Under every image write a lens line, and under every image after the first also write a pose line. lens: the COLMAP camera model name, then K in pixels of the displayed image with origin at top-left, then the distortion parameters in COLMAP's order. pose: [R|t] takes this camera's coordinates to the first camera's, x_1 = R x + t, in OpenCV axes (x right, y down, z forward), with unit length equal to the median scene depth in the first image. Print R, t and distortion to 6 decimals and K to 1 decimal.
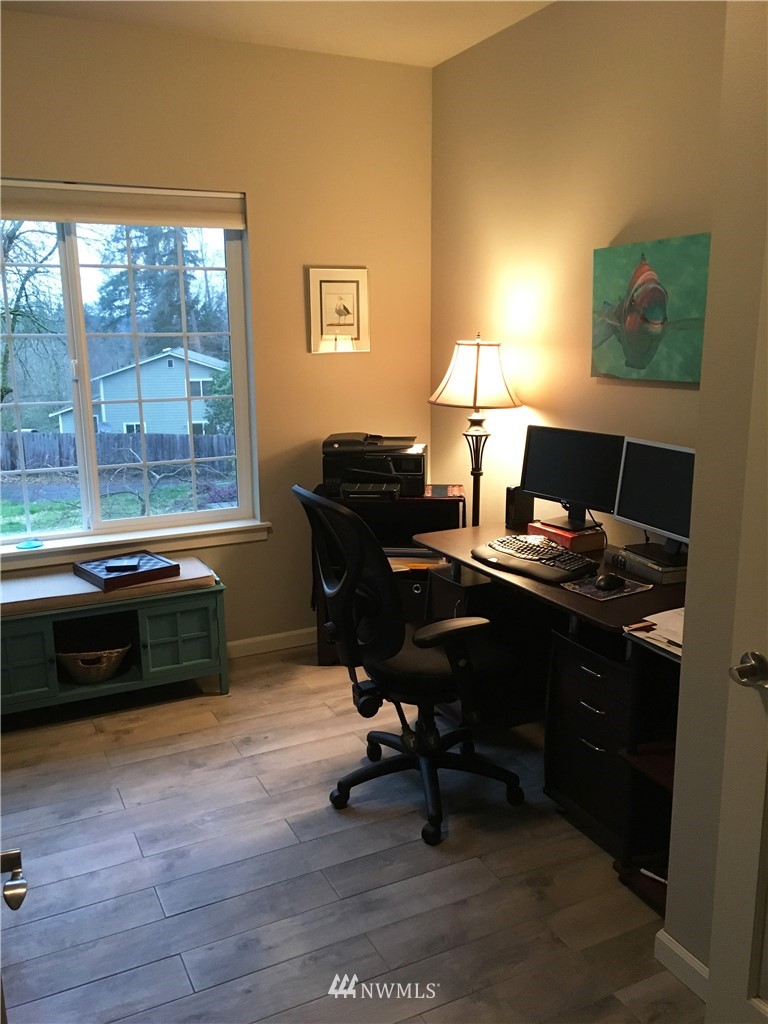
lens RADIAL K [[866.6, 0, 384.3], [0, 866.6, 513.3], [0, 0, 1]] dist [0.013563, -0.025333]
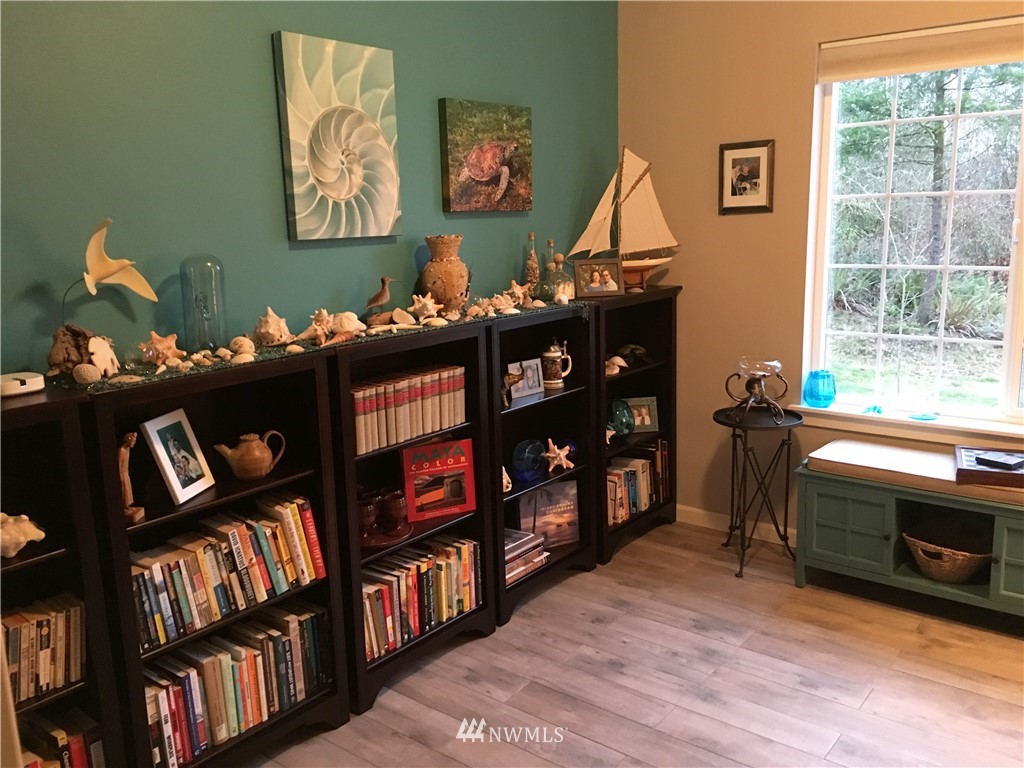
lens RADIAL K [[866.6, 0, 511.9], [0, 866.6, 384.8], [0, 0, 1]] dist [0.013563, -0.025333]
pose [[0.411654, 0.175673, -0.894248, 0.254014], [-0.173469, 0.978410, 0.112352, -0.026564], [0.894678, 0.108874, 0.433240, 0.201439]]
